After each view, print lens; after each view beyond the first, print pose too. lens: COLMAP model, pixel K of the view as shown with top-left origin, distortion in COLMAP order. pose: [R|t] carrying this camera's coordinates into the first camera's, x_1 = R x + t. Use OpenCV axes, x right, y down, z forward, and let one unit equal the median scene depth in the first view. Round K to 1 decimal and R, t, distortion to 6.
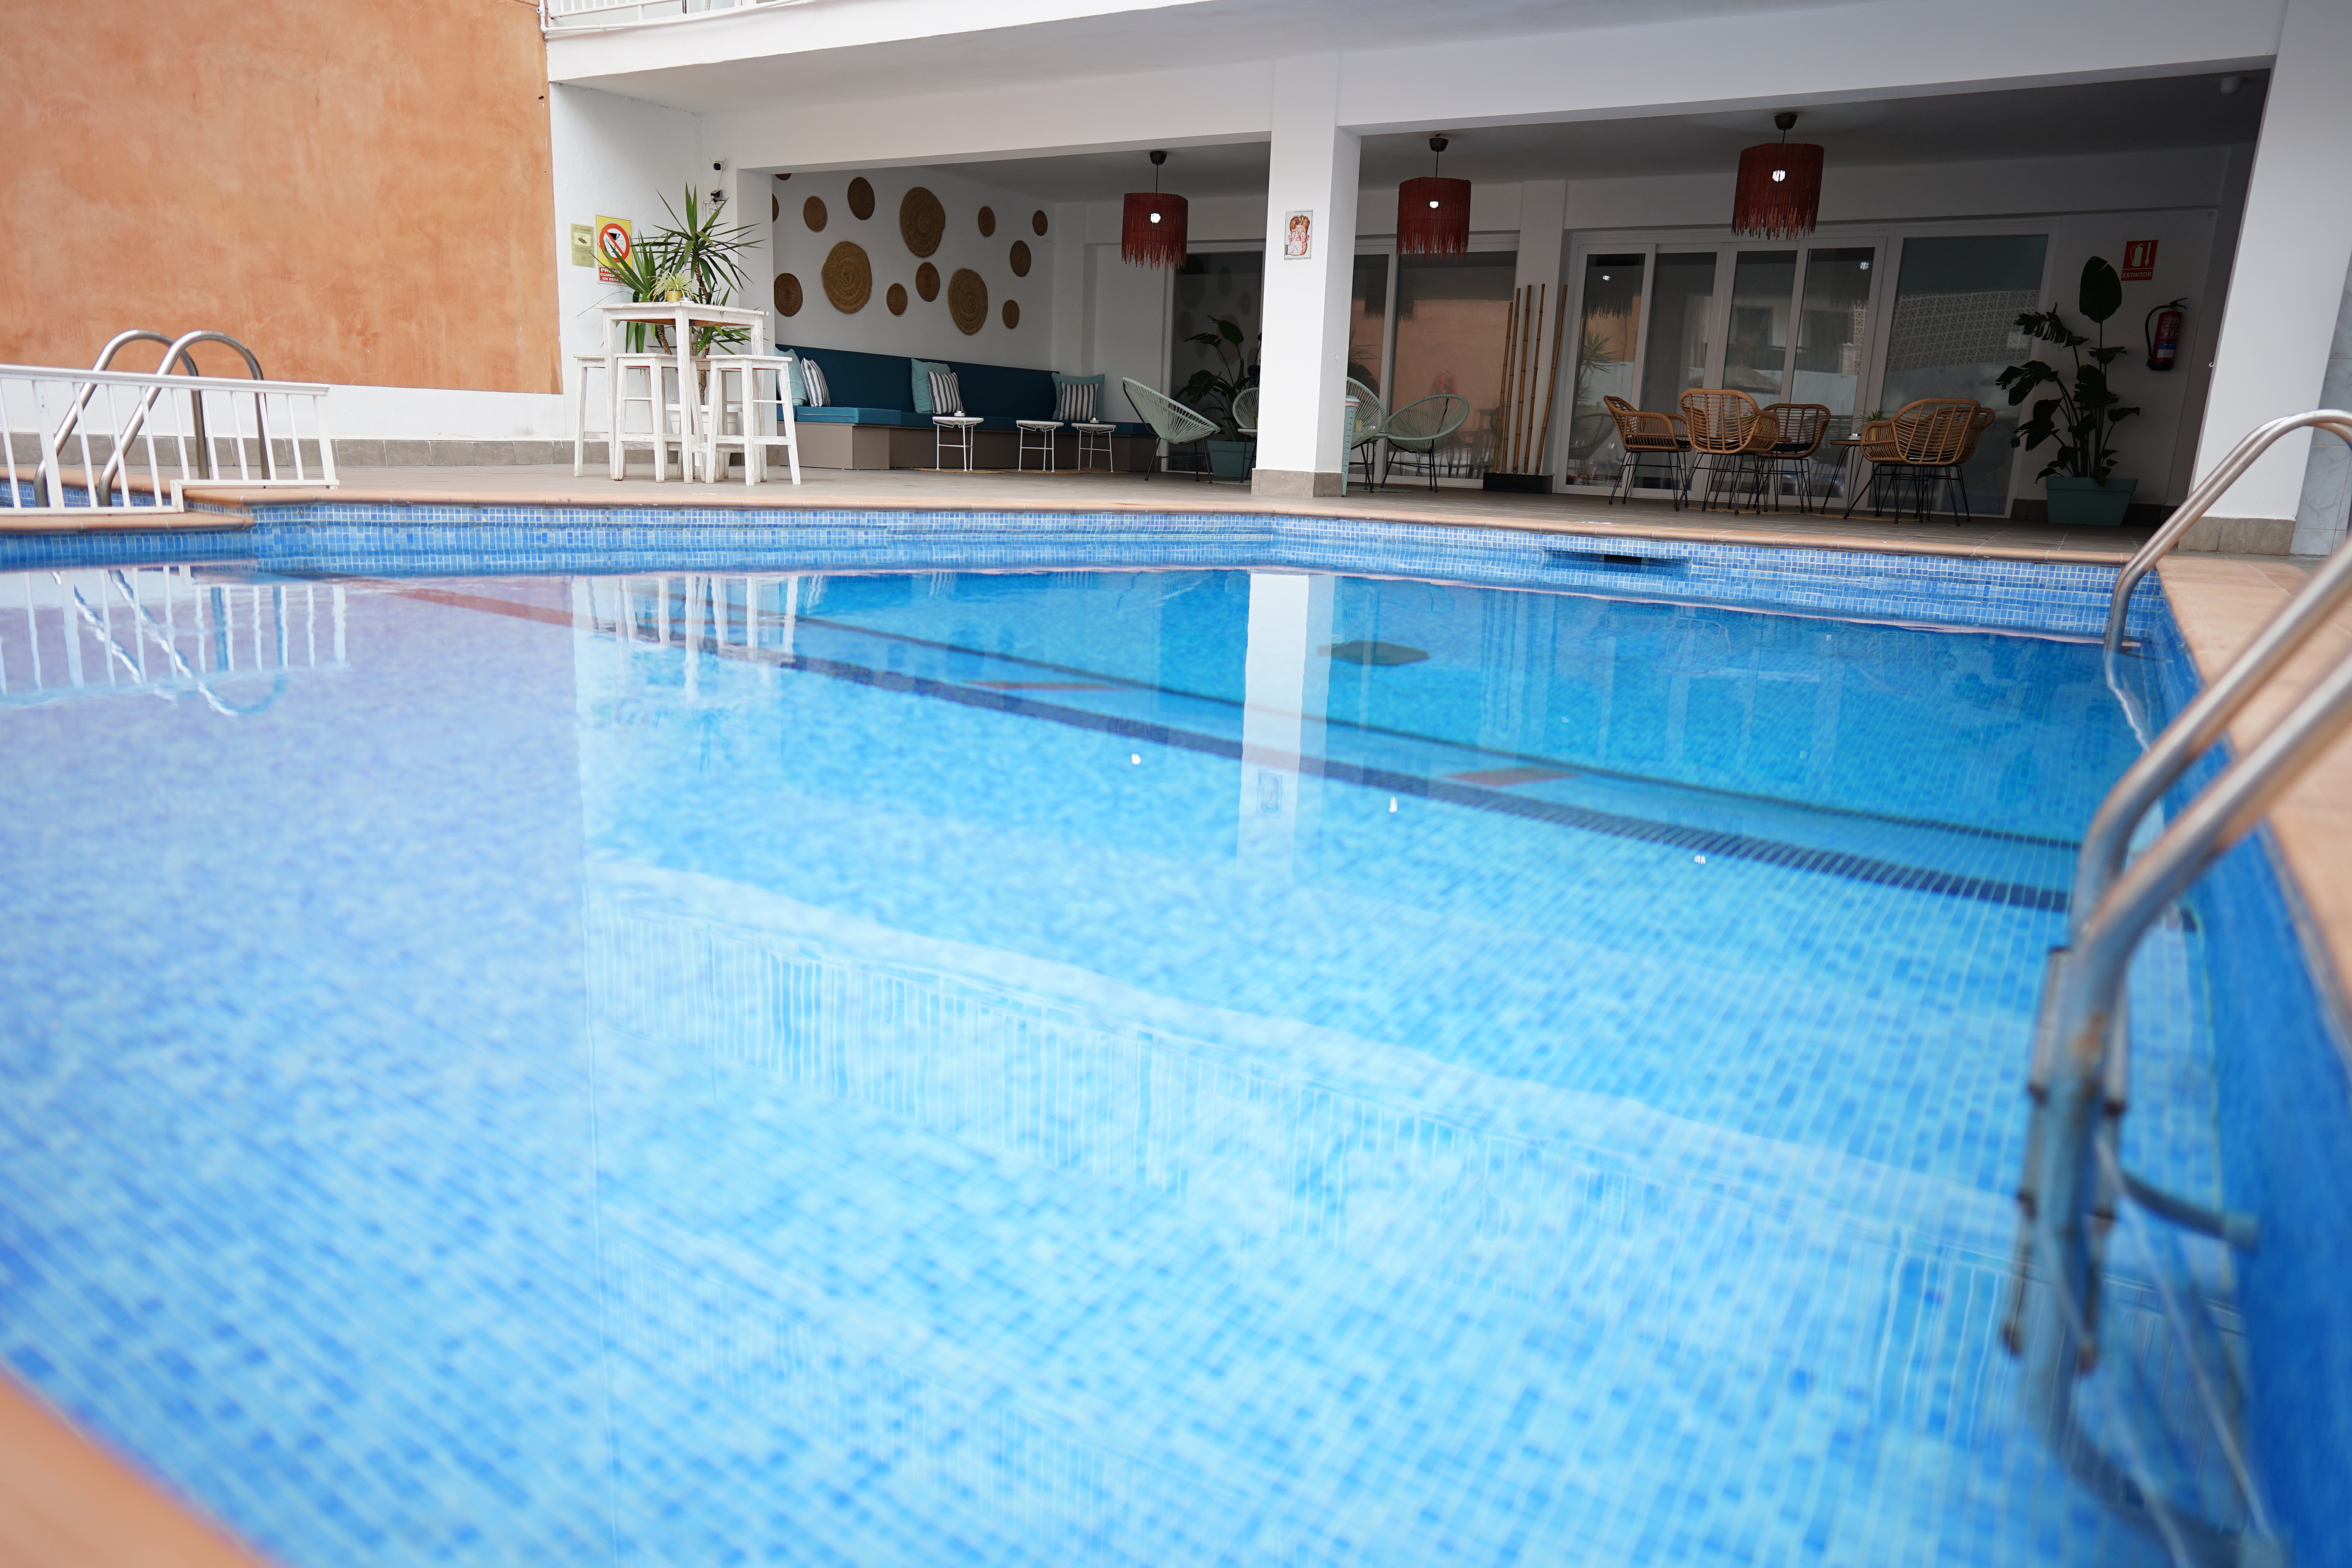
lens RADIAL K [[1537.5, 0, 1176.0], [0, 1537.5, 784.0], [0, 0, 1]] dist [-0.027903, 0.047461]
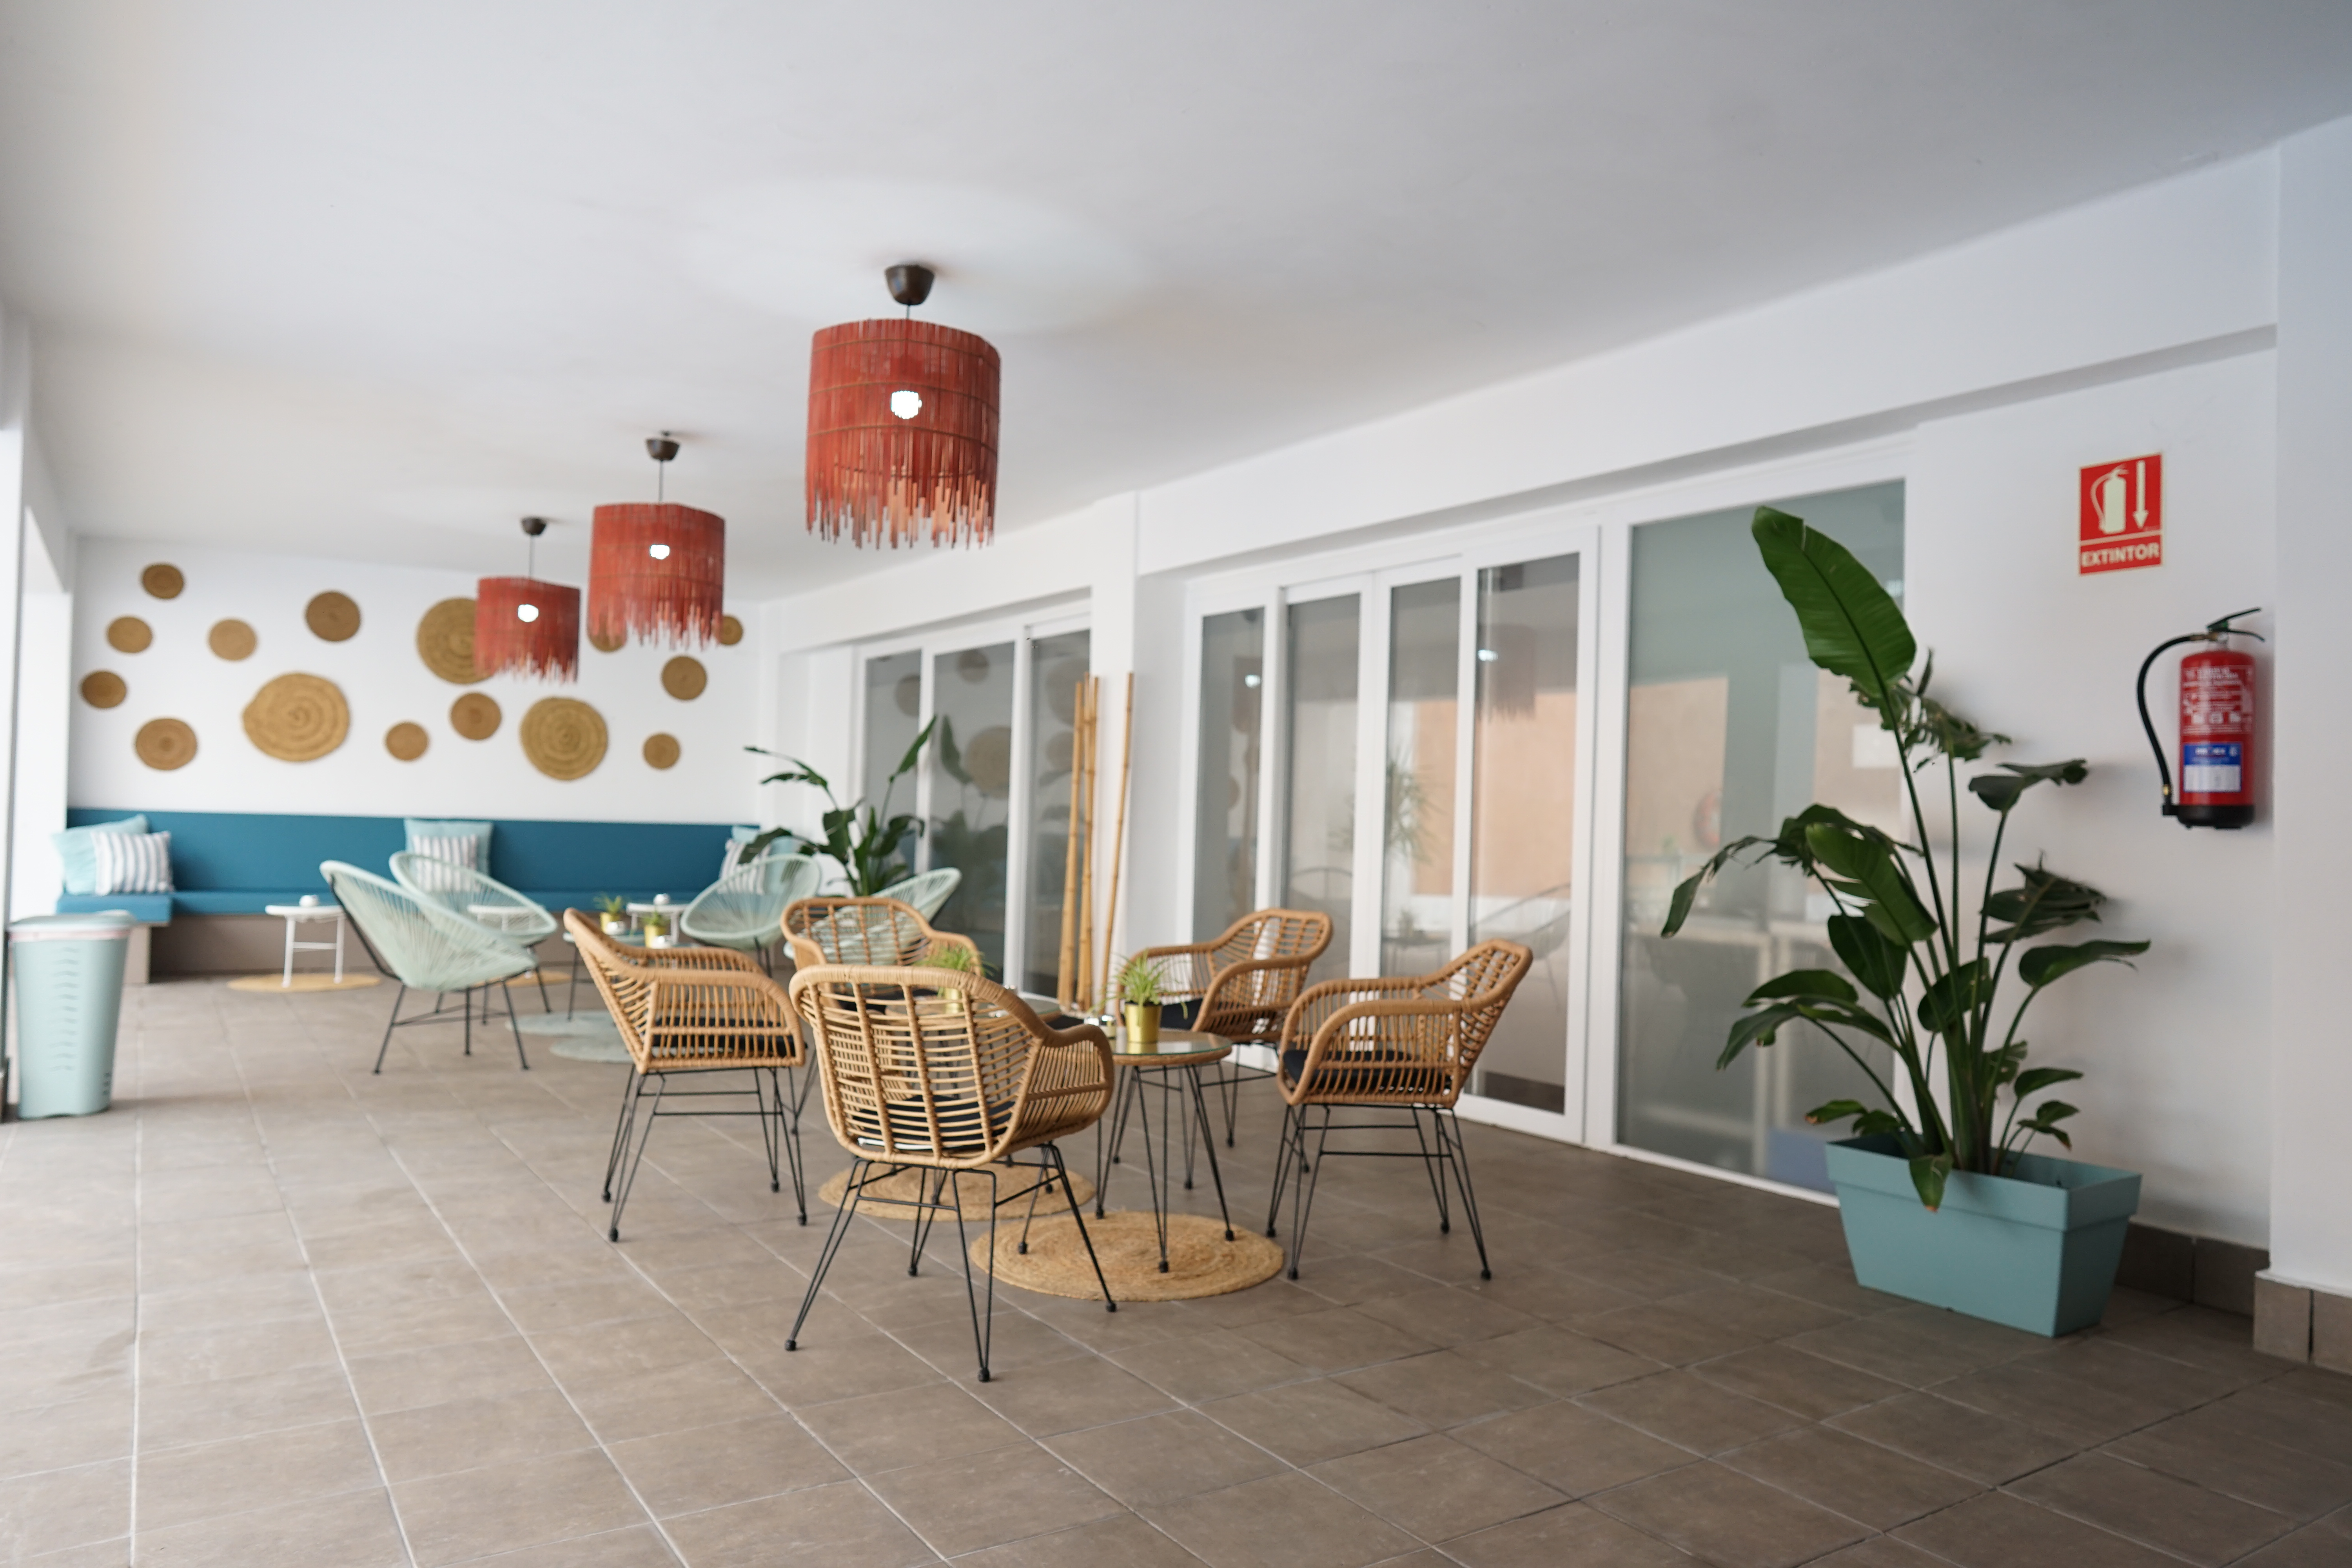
lens RADIAL K [[1537.5, 0, 1176.0], [0, 1537.5, 784.0], [0, 0, 1]] dist [-0.027903, 0.047461]
pose [[0.905671, -0.026480, -0.423153, 0.466952], [-0.083618, 0.967289, -0.239498, -0.148540], [0.415654, 0.252290, 0.873832, 0.508122]]
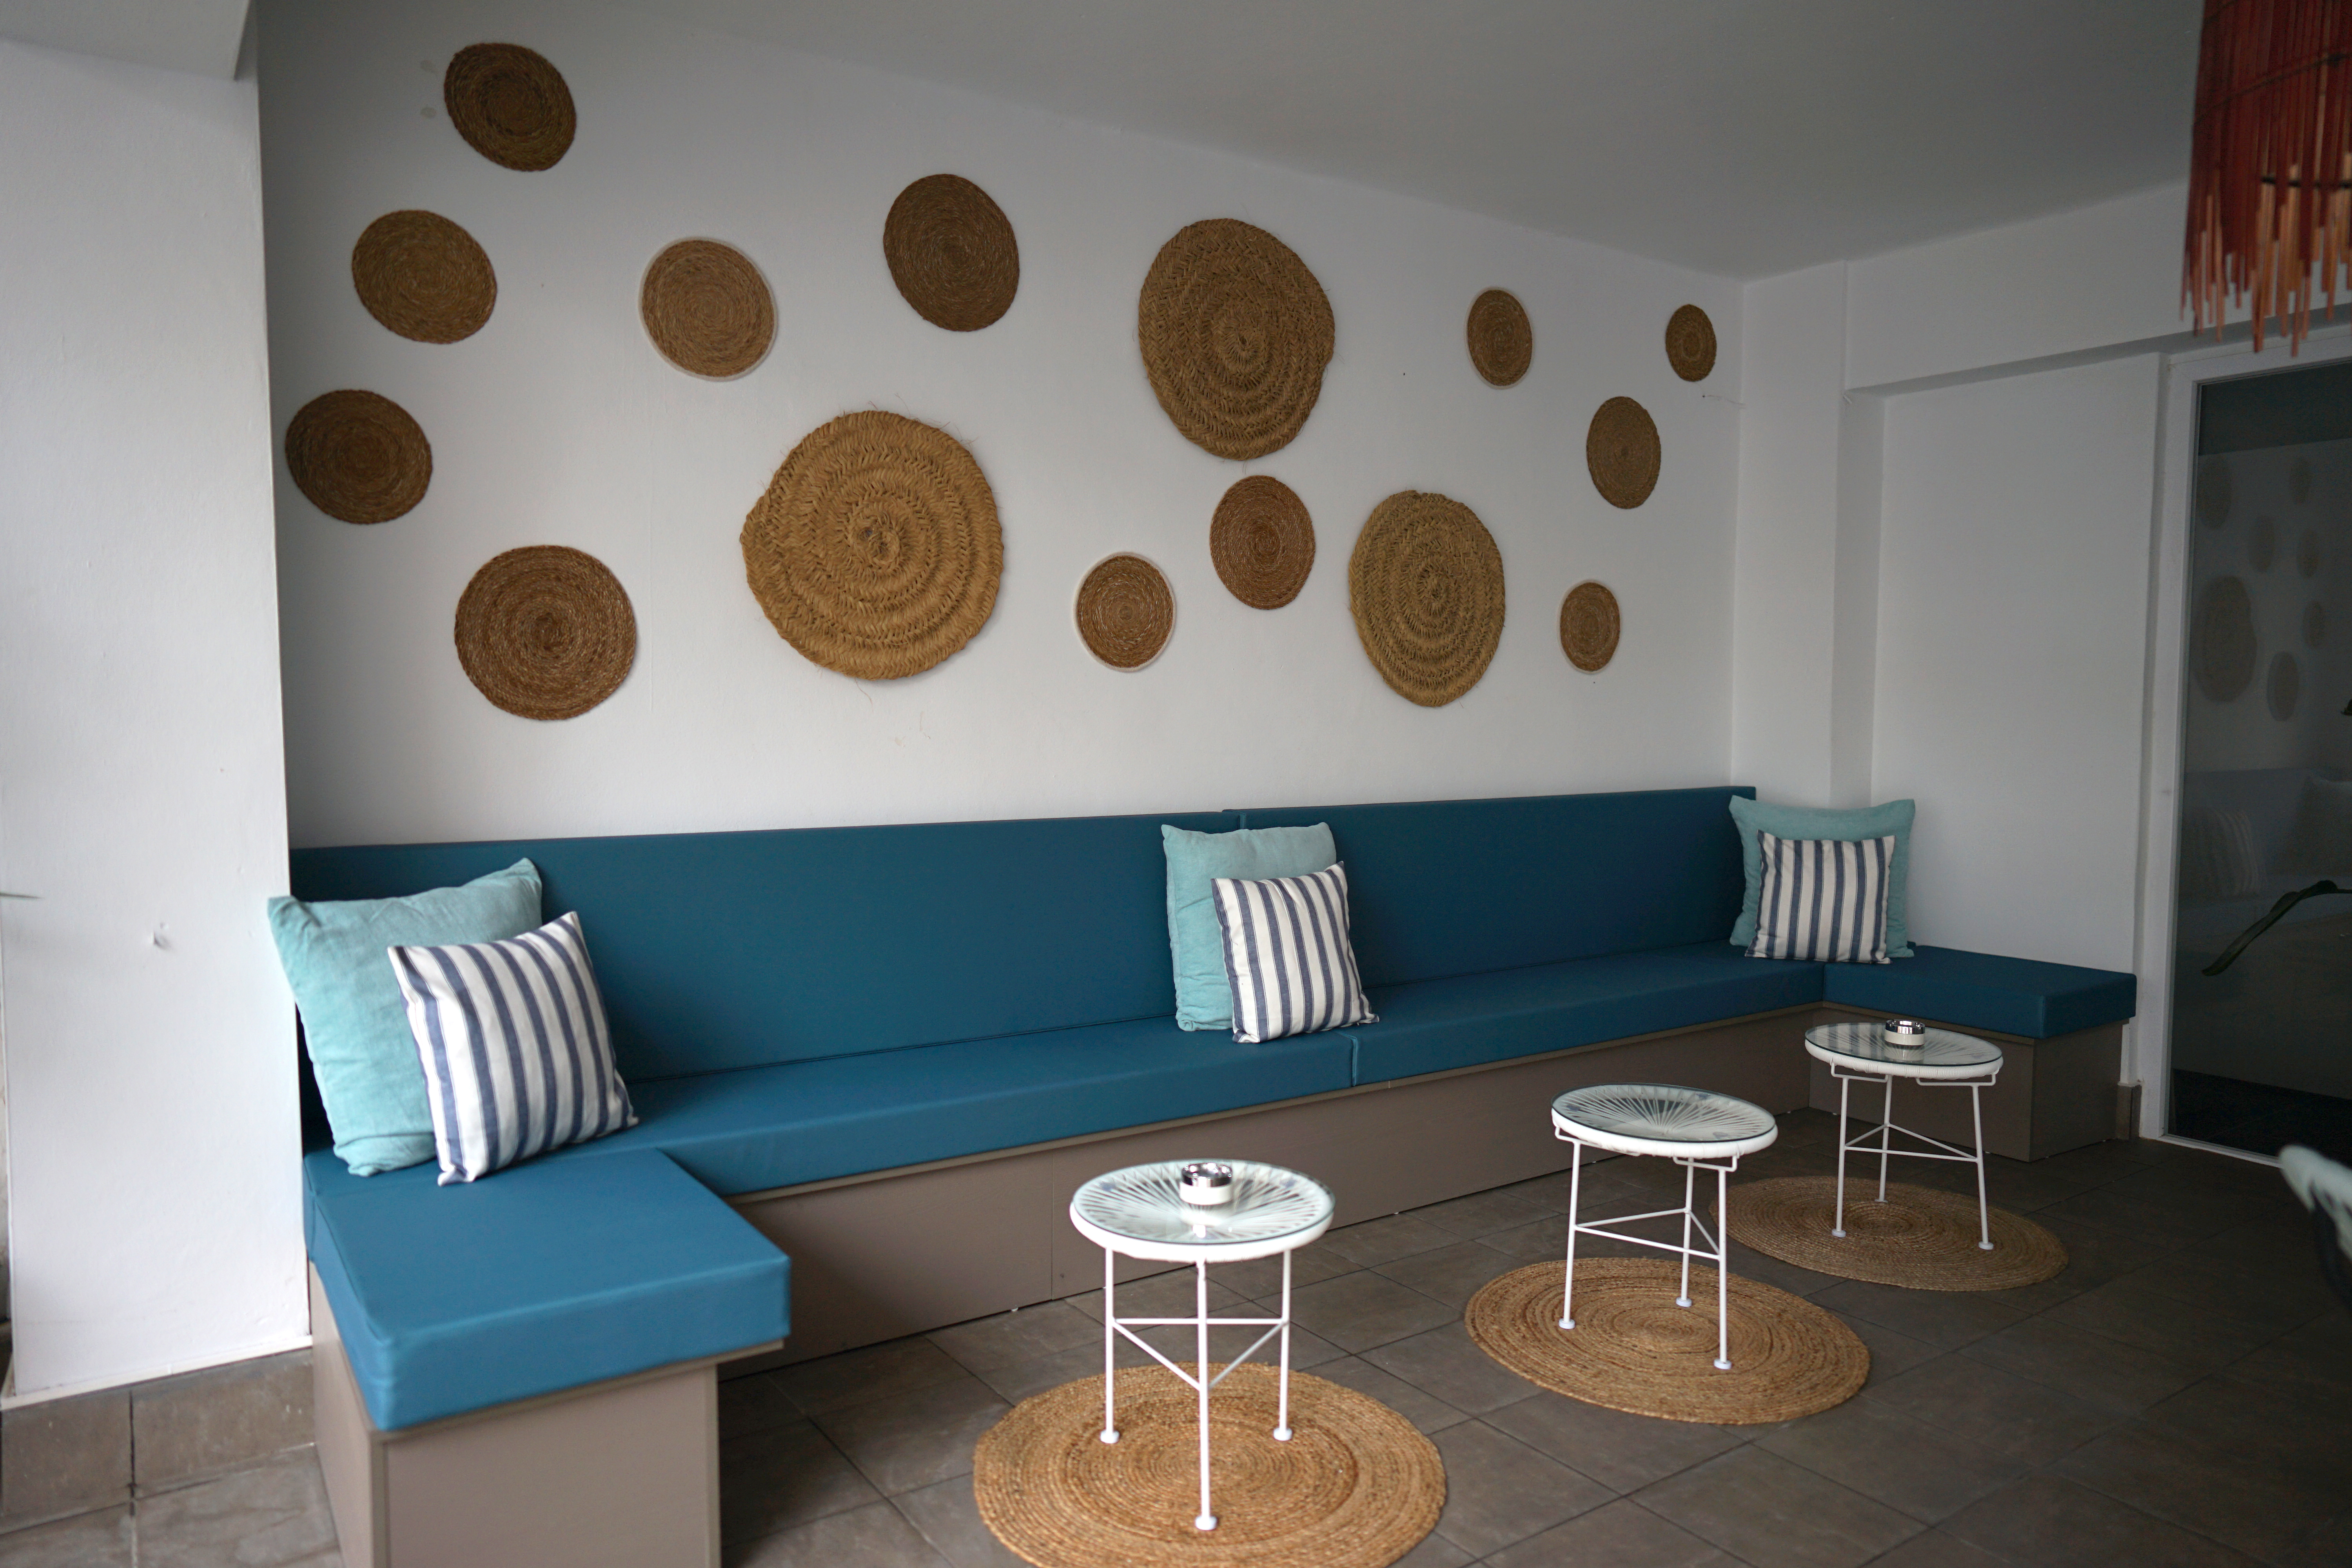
lens RADIAL K [[1537.5, 0, 1176.0], [0, 1537.5, 784.0], [0, 0, 1]] dist [-0.027903, 0.047461]
pose [[0.907372, -0.011225, -0.420179, -0.058609], [-0.062161, 0.985068, -0.160551, -0.240856], [0.415707, 0.171798, 0.893126, 0.759768]]
